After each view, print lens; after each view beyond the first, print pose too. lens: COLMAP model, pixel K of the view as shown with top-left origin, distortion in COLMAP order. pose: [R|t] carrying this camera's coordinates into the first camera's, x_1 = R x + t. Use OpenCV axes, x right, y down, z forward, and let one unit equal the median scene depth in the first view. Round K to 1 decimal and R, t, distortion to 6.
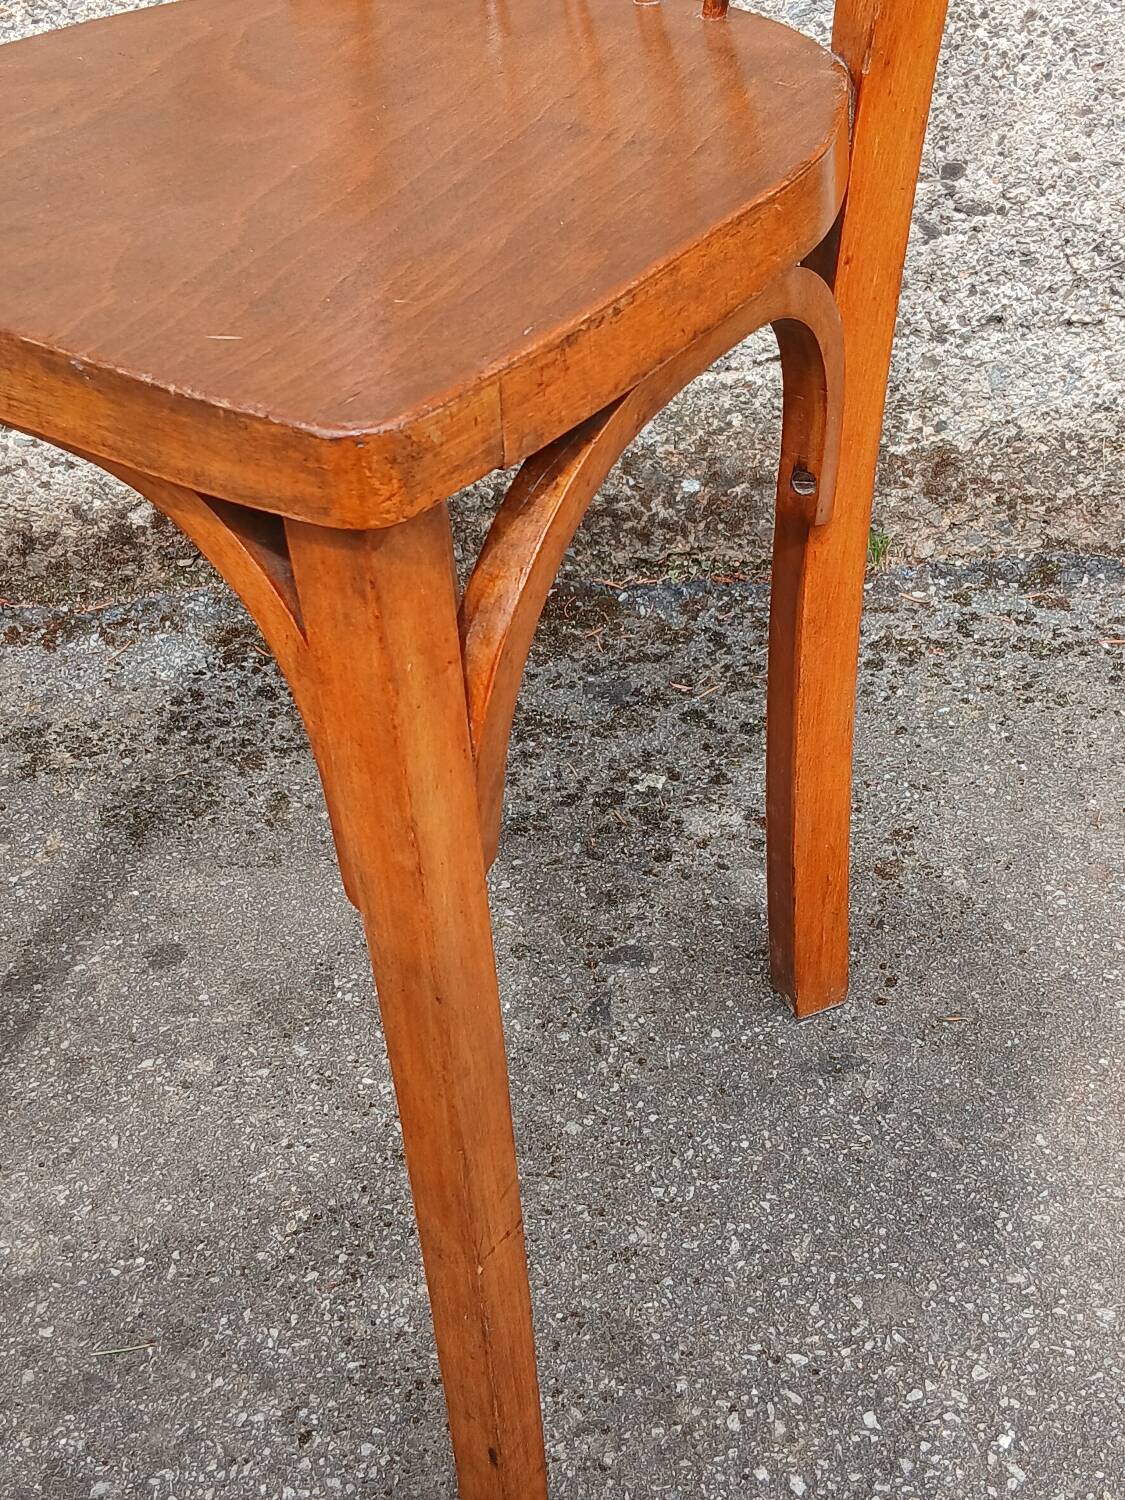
lens RADIAL K [[1939.2, 0, 559.7], [0, 1939.2, 744.7], [0, 0, 1]] dist [0.134440, -0.242061]
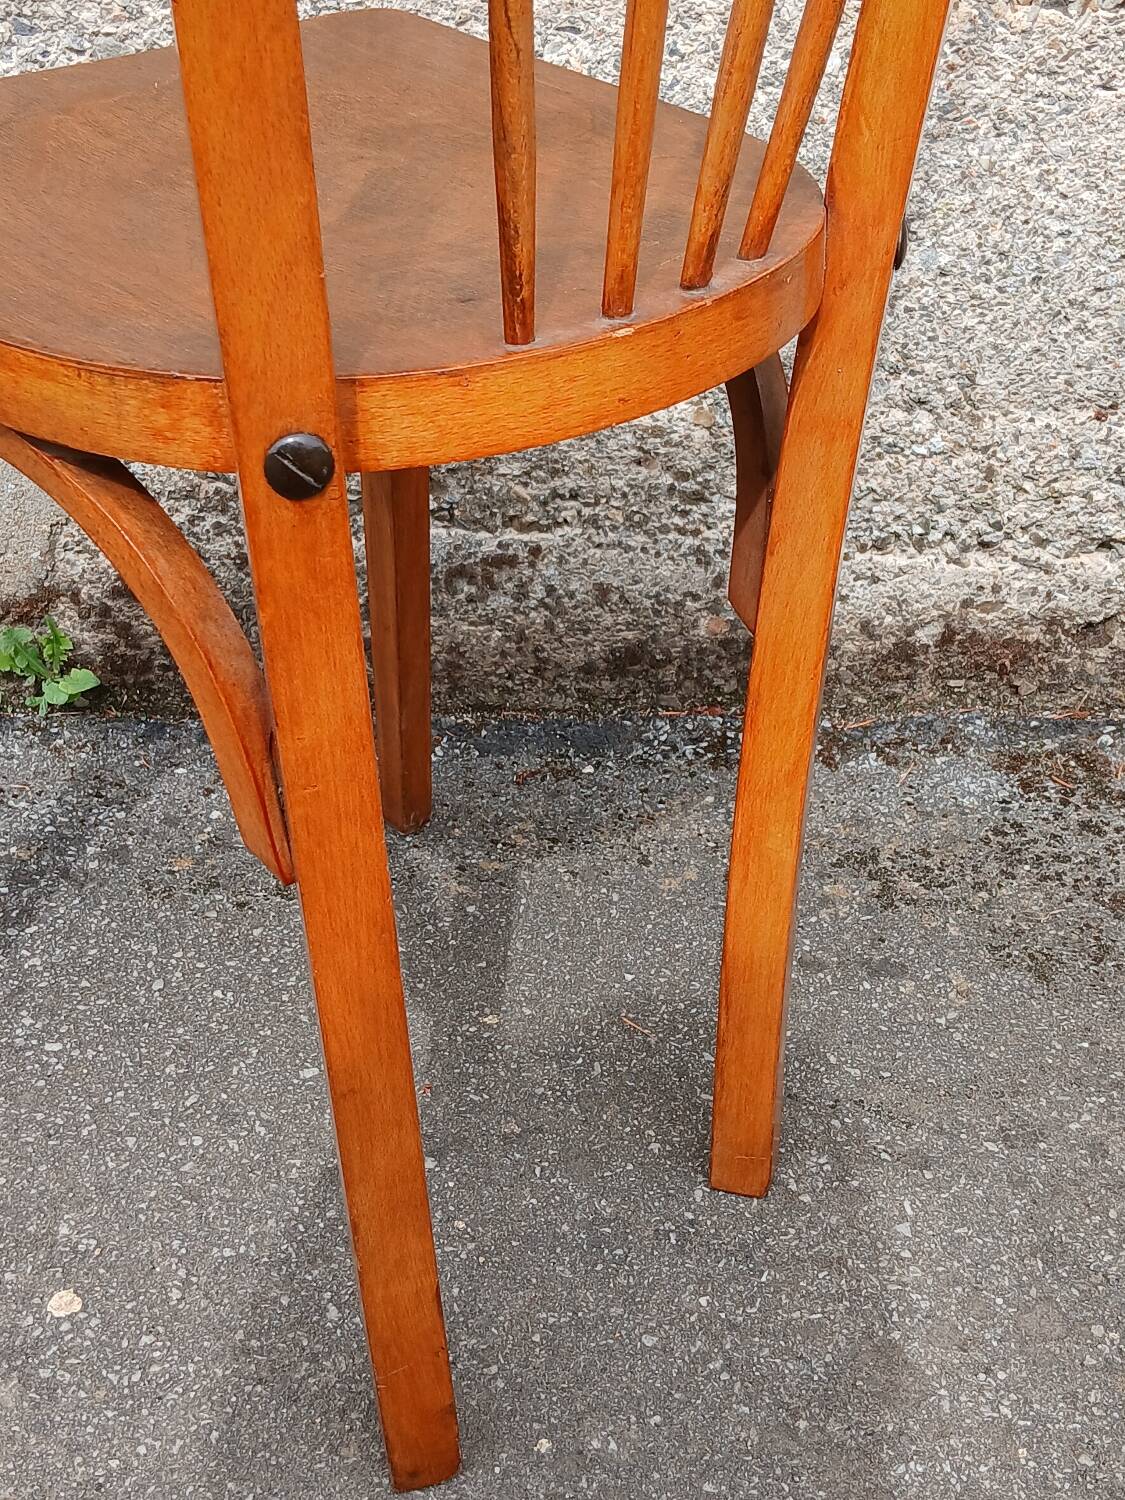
lens RADIAL K [[1939.2, 0, 559.7], [0, 1939.2, 744.7], [0, 0, 1]] dist [0.134440, -0.242061]
pose [[0.997508, 0.055059, 0.044111, -0.462257], [-0.053525, 0.997945, -0.035227, -0.019796], [-0.045960, 0.032779, 0.998405, 0.049301]]
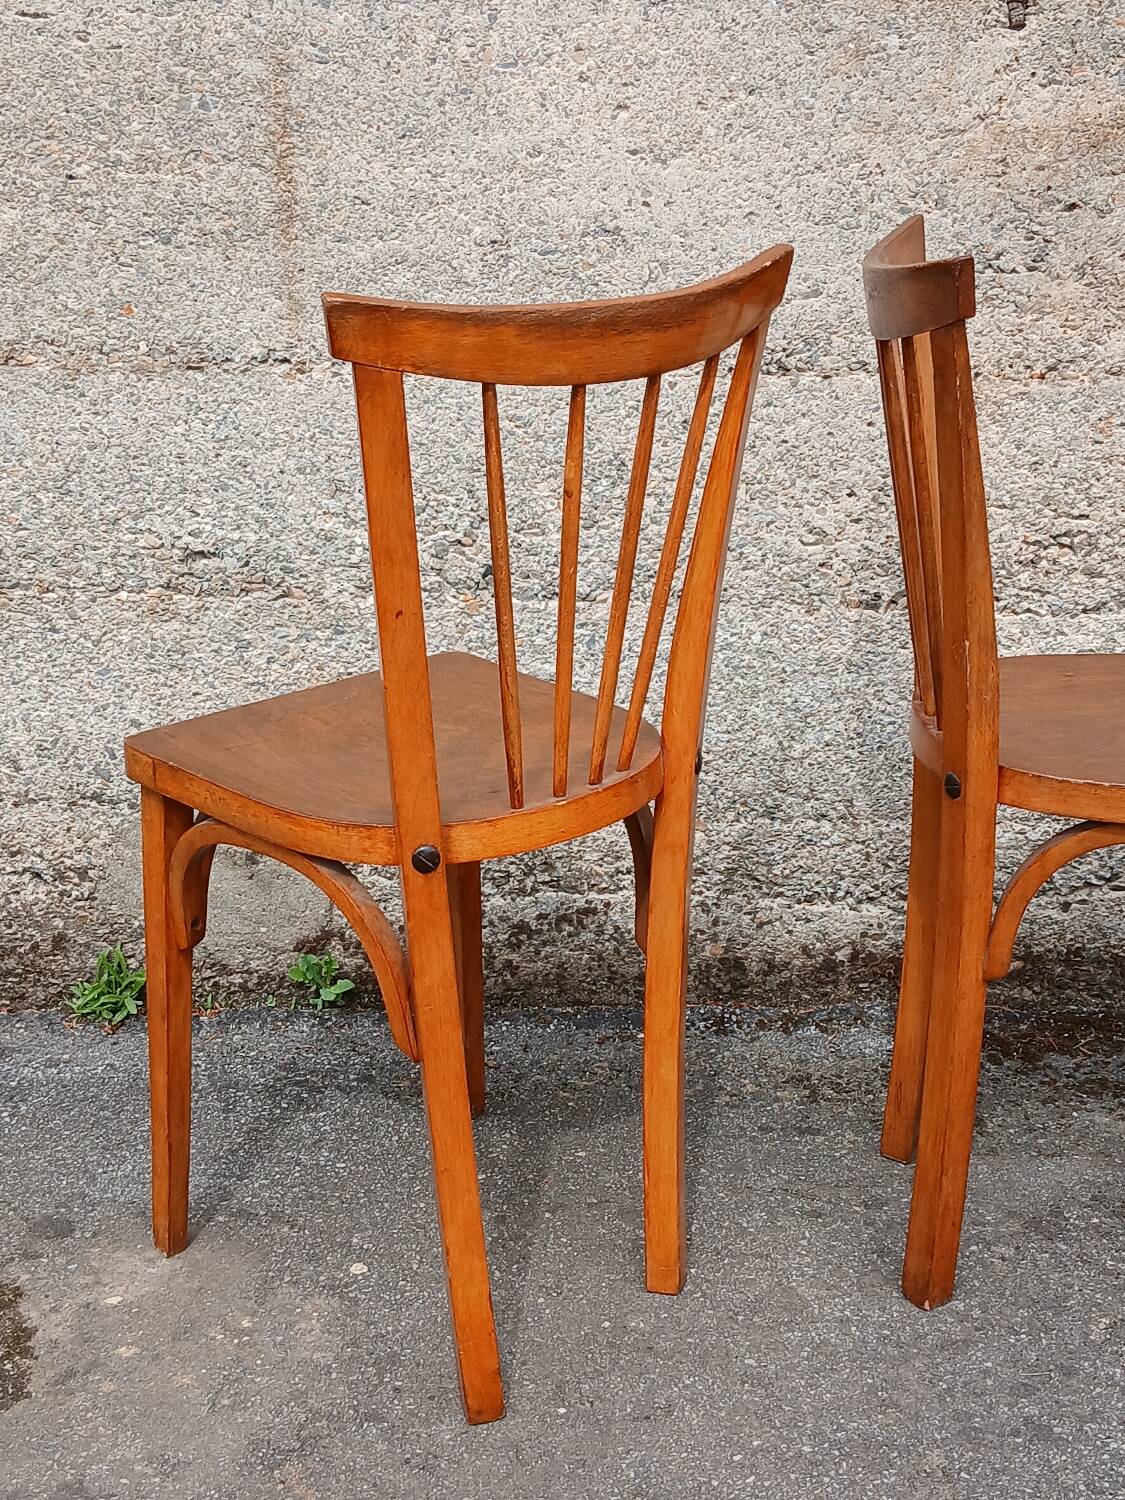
lens RADIAL K [[1848.2, 0, 579.3], [0, 1848.2, 752.0], [0, 0, 1]] dist [0.116747, -0.182241]
pose [[0.998569, 0.045883, -0.027473, -0.422552], [-0.051937, 0.954503, -0.293642, 0.197727], [0.012750, 0.294649, 0.955521, -0.556896]]
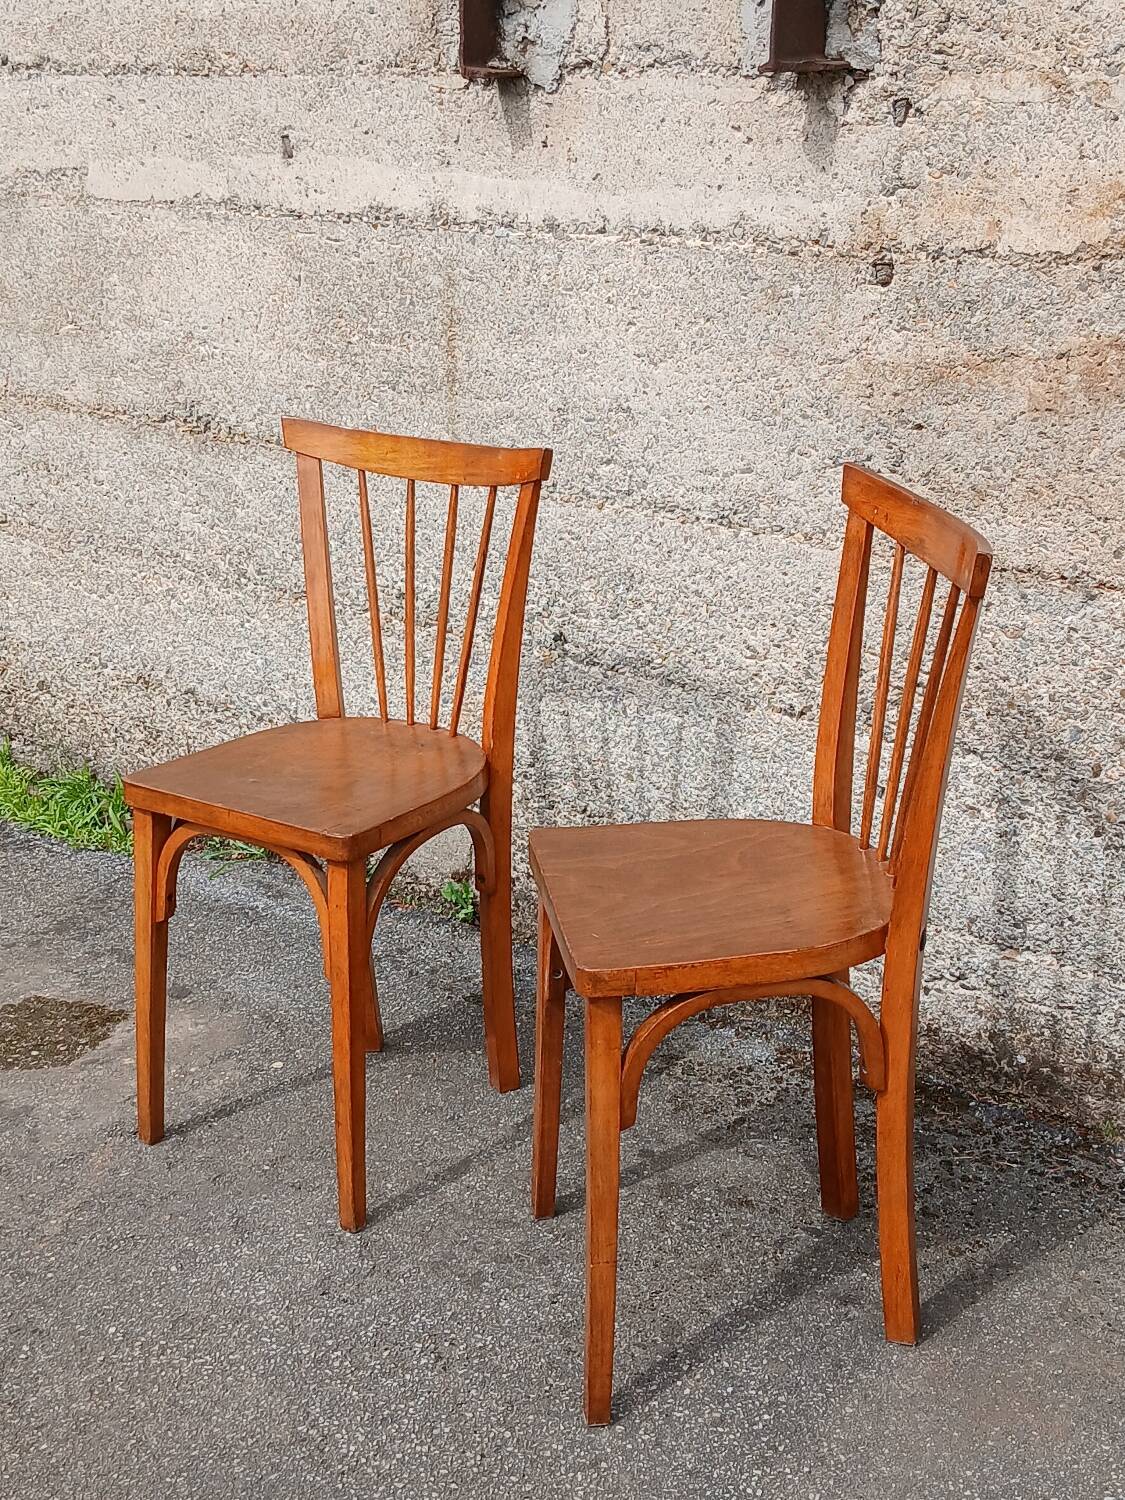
lens RADIAL K [[1935.4, 0, 555.8], [0, 1935.4, 750.7], [0, 0, 1]] dist [0.116265, 0.007855]
pose [[0.760202, 0.238445, -0.604349, 0.826311], [-0.385789, 0.914133, -0.124609, 0.001890], [0.522743, 0.327879, 0.786915, -0.838642]]
